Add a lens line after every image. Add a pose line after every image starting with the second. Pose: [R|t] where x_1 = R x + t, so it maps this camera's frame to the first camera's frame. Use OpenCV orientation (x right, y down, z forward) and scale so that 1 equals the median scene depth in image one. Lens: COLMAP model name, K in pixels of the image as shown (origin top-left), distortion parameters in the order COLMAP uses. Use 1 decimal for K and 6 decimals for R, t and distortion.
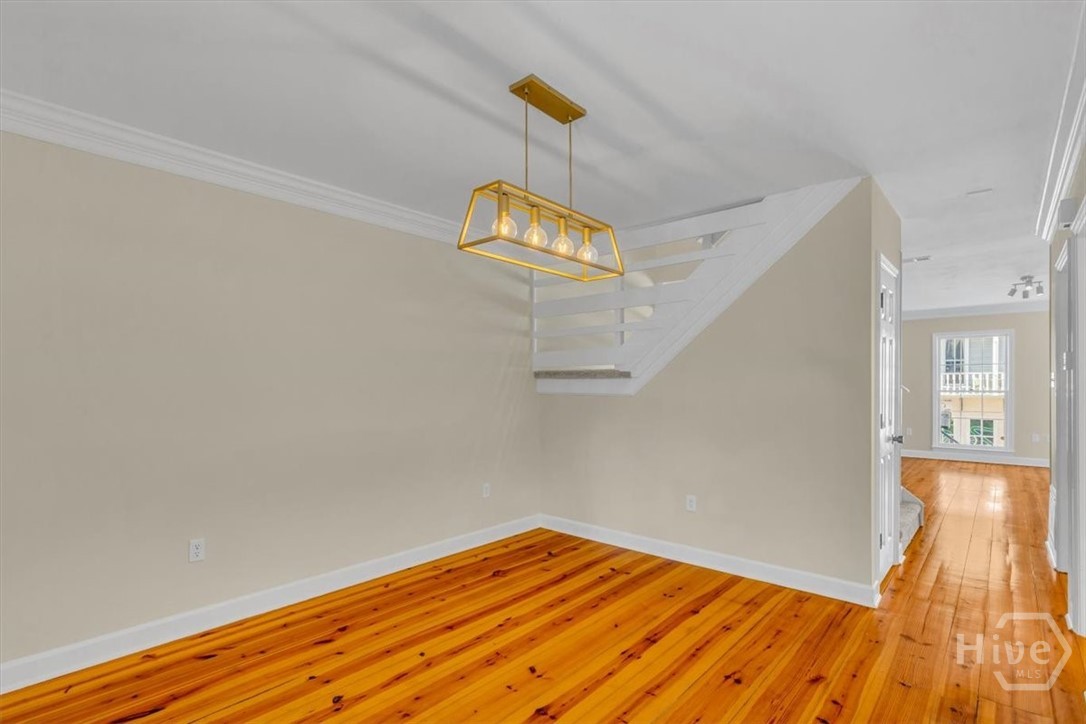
lens RADIAL K [[512.3, 0, 560.9], [0, 512.3, 383.9], [0, 0, 1]] dist [0.002310, 0.000820]
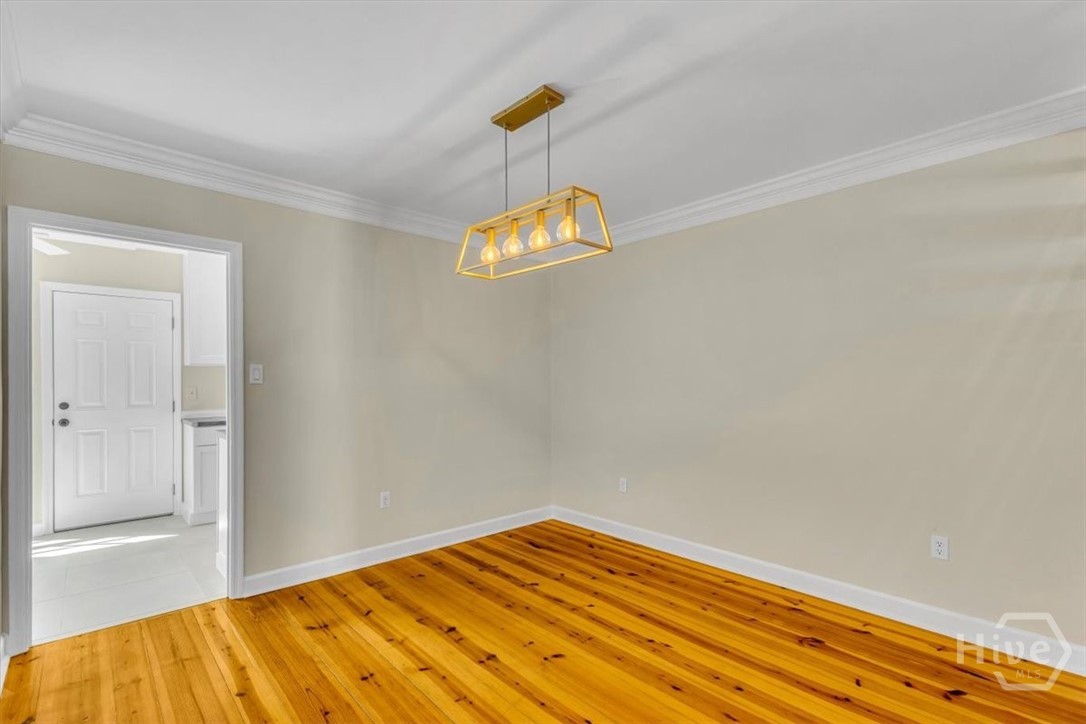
lens RADIAL K [[512.3, 0, 557.1], [0, 512.3, 379.2], [0, 0, 1]] dist [0.002310, 0.000820]
pose [[-0.110748, 0.002030, -0.993846, 0.617339], [0.002028, 0.999996, 0.001817, 0.000913], [0.993846, -0.001814, -0.110751, 0.712441]]
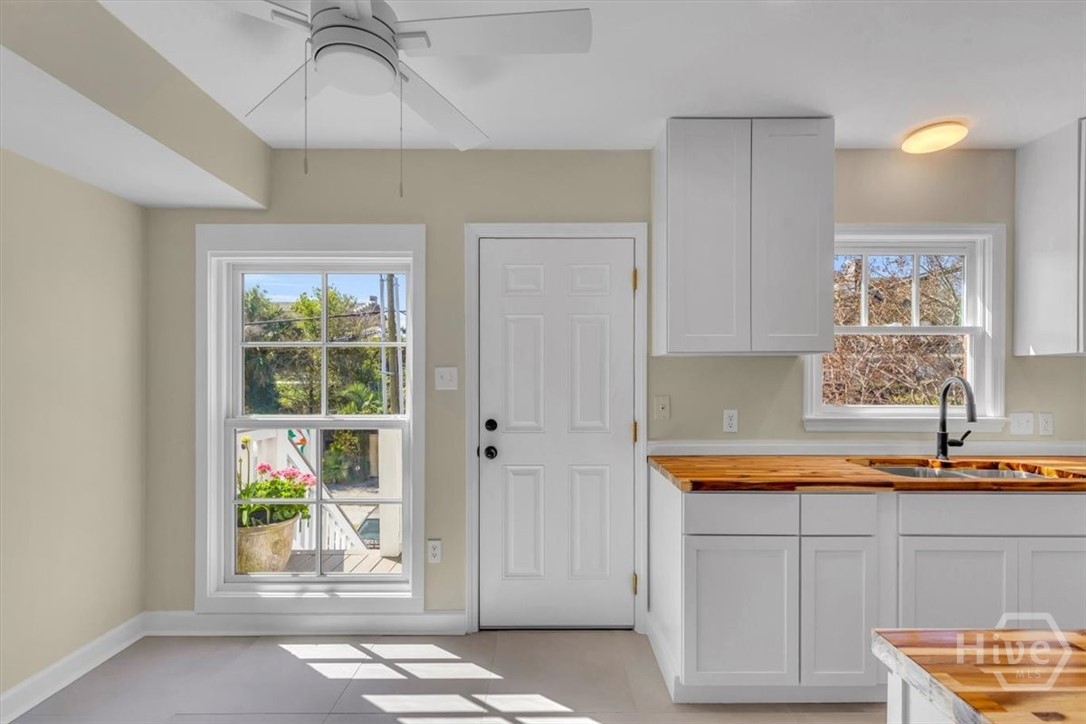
lens RADIAL K [[512.3, 0, 542.5], [0, 512.3, 370.8], [0, 0, 1]] dist [0.002310, 0.000820]
pose [[-0.756571, -0.003168, -0.653904, 0.319553], [-0.000386, 0.999990, -0.004398, -0.004798], [0.653911, -0.003075, -0.756565, 0.398824]]
